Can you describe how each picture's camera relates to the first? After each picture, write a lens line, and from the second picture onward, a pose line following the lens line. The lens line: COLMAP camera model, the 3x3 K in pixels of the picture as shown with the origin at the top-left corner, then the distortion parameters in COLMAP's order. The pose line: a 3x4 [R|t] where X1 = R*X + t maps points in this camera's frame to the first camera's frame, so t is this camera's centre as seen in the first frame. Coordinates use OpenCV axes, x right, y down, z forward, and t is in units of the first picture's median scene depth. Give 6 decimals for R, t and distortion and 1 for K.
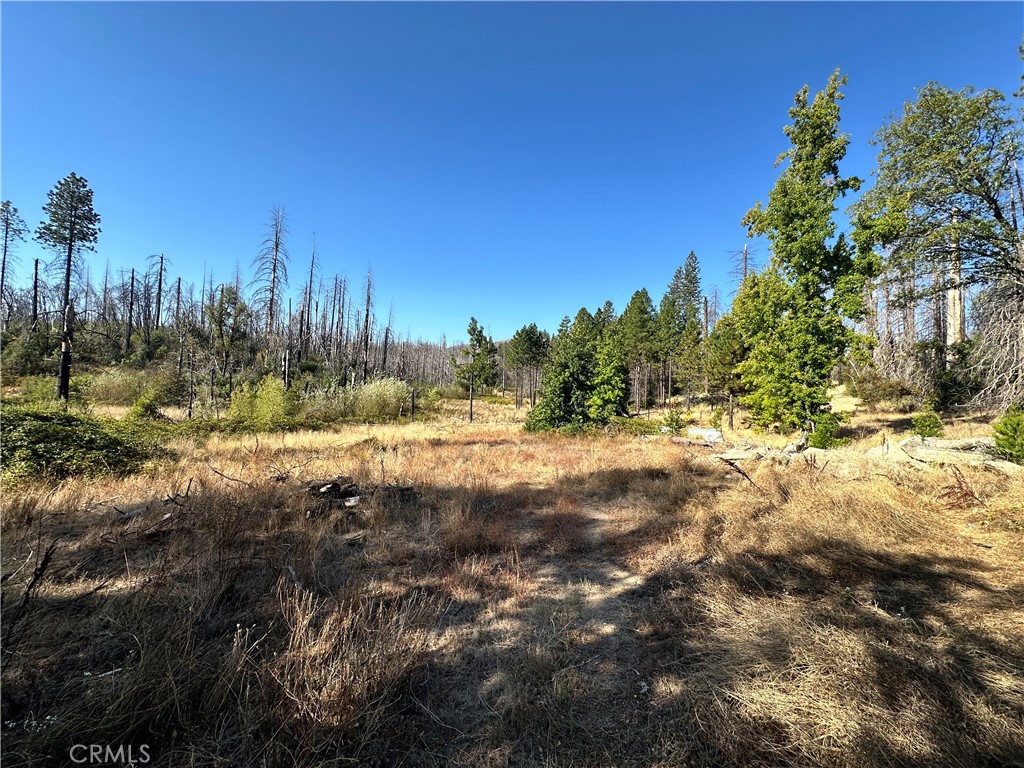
lens RADIAL K [[410.3, 0, 512.4], [0, 410.3, 387.1], [0, 0, 1]] dist [0.000869, 0.000045]
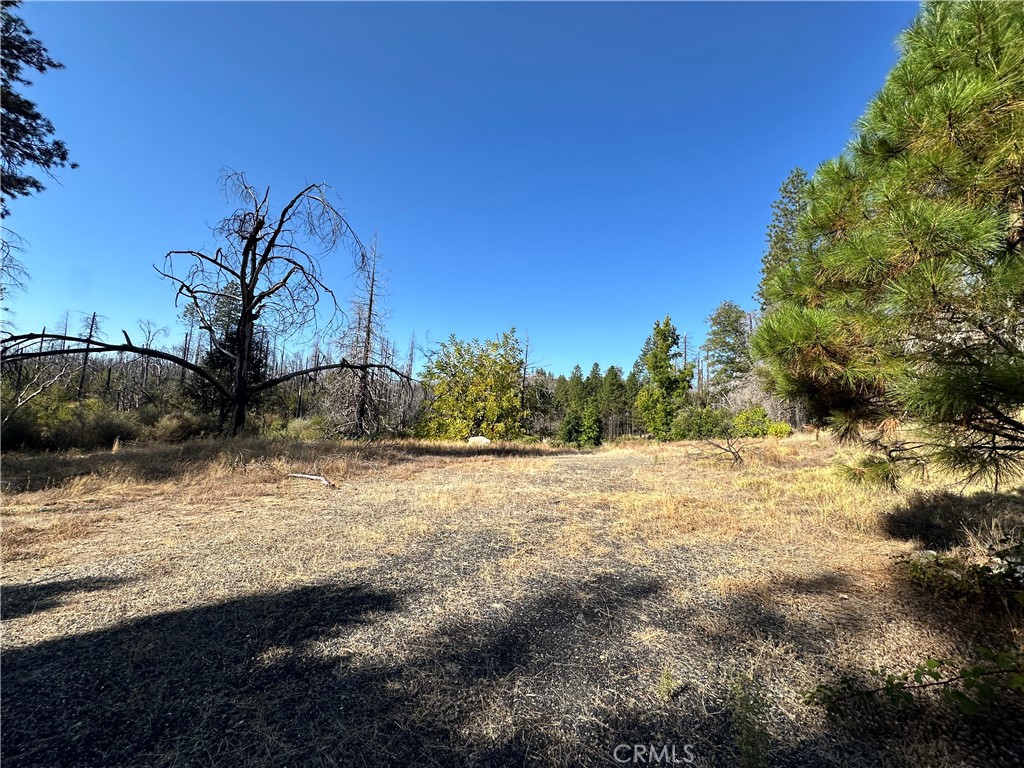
lens RADIAL K [[410.3, 0, 511.0], [0, 410.3, 383.3], [0, 0, 1]] dist [0.000869, 0.000045]
pose [[0.999948, 0.006171, 0.008093, -0.168741], [-0.005385, 0.995573, -0.093842, -0.040389], [-0.008636, 0.093794, 0.995554, -1.012414]]
